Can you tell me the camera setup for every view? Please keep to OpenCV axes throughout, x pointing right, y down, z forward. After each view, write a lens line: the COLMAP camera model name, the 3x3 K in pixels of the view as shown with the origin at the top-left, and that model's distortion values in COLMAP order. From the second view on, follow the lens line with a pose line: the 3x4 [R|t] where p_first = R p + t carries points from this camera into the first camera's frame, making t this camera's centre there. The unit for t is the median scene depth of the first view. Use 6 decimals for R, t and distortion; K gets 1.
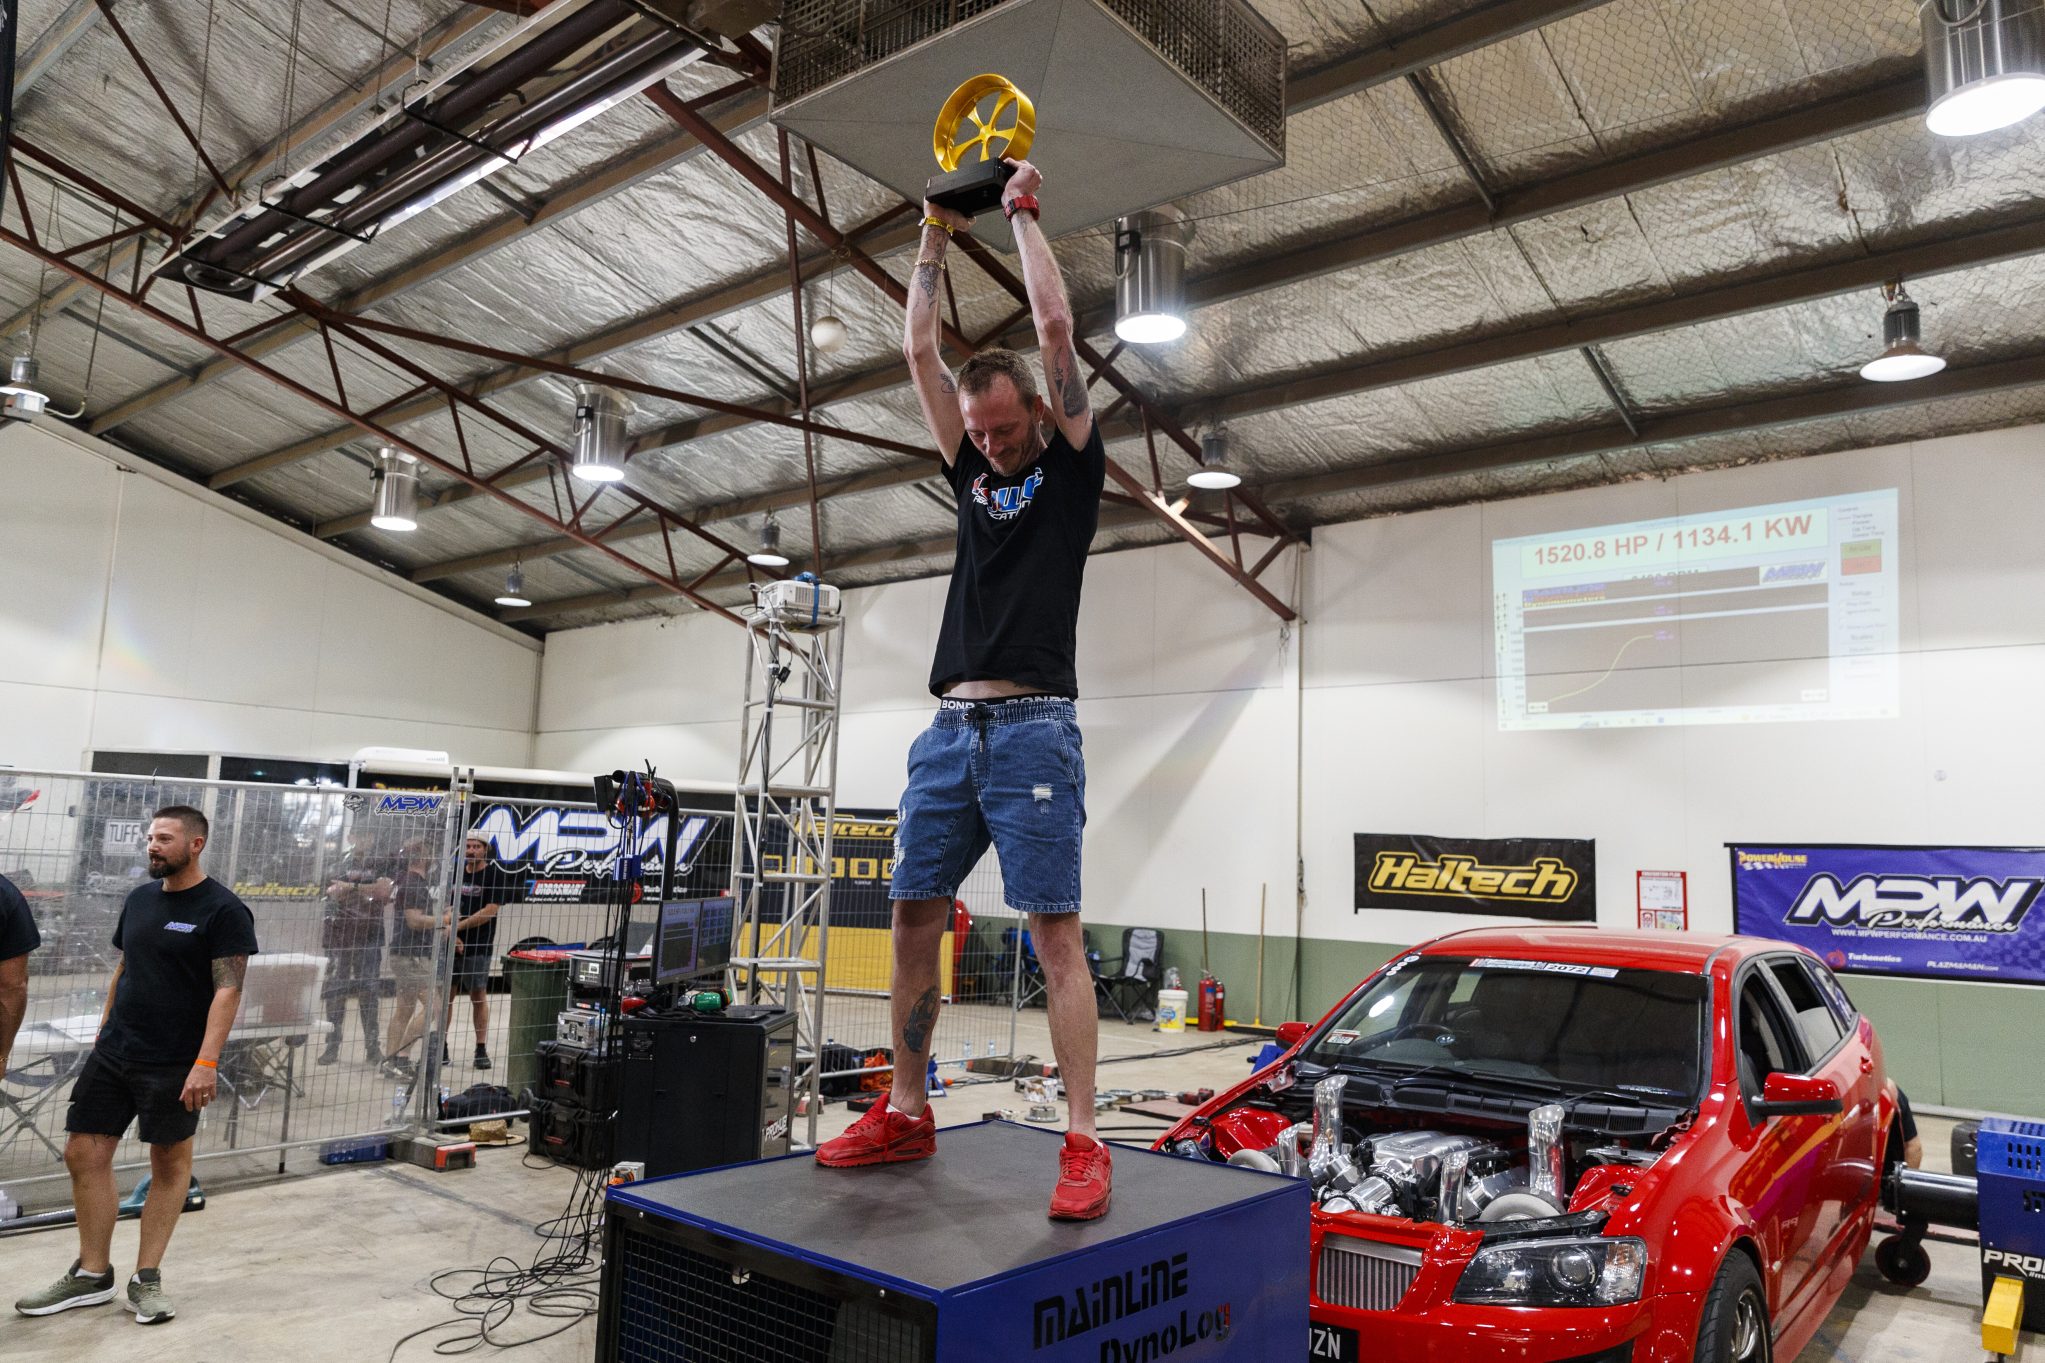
lens RADIAL K [[1407.6, 0, 1049.7], [0, 1407.6, 658.5], [0, 0, 1]] dist [0.004233, 0.003943]
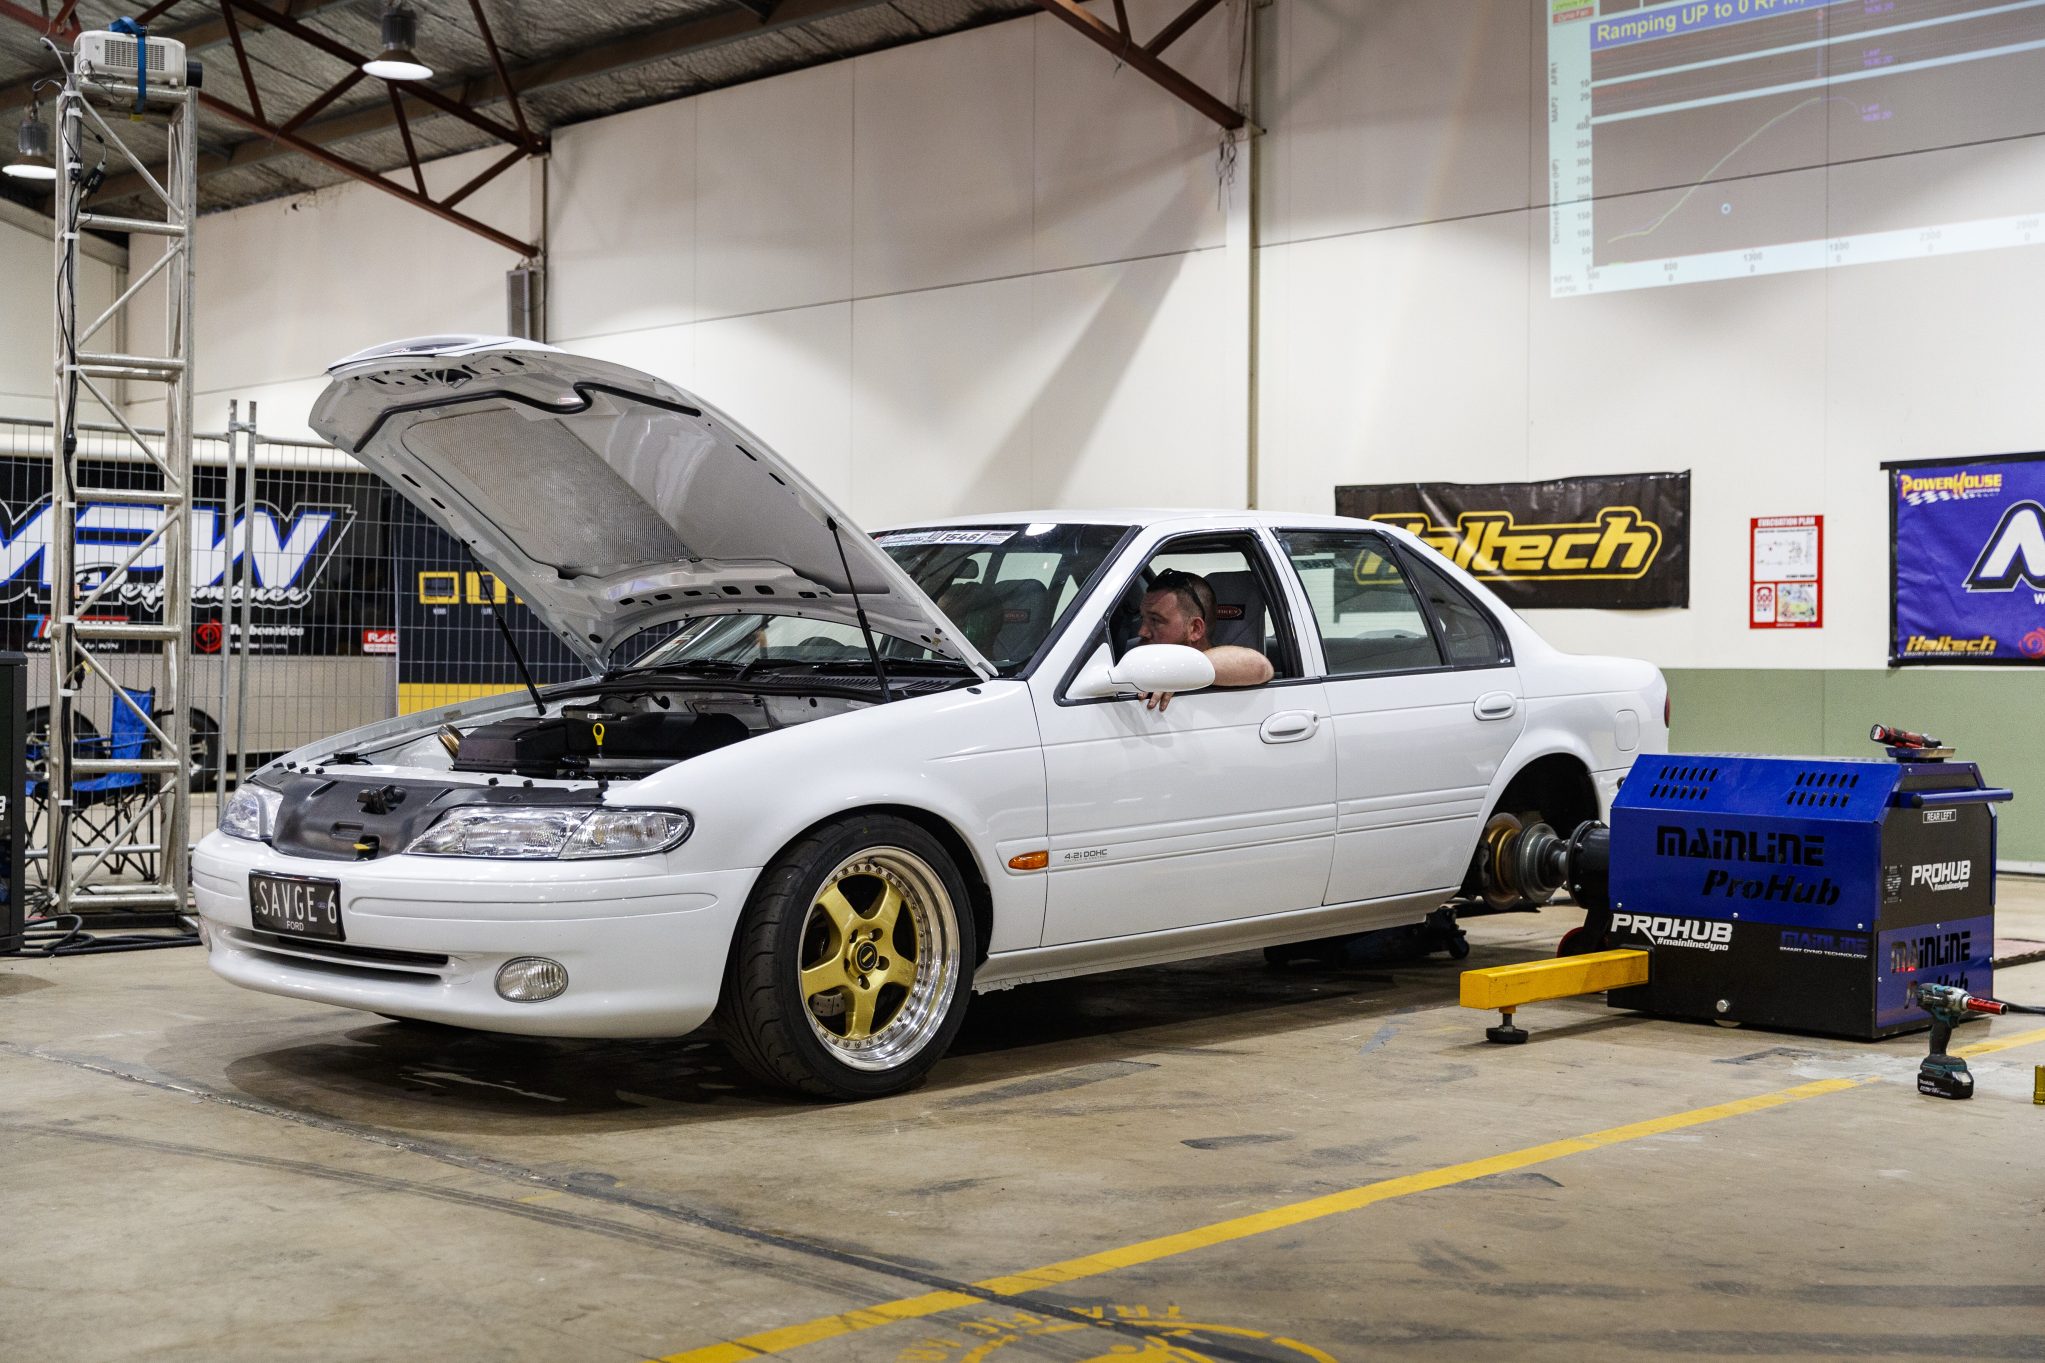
lens RADIAL K [[2562.4, 0, 1080.5], [0, 2562.4, 697.1], [0, 0, 1]] dist [0.006566, 0.000000]
pose [[0.996788, -0.027464, -0.075231, 0.203454], [0.038755, 0.987467, 0.152994, 0.045646], [0.070087, -0.155418, 0.985359, -0.096886]]
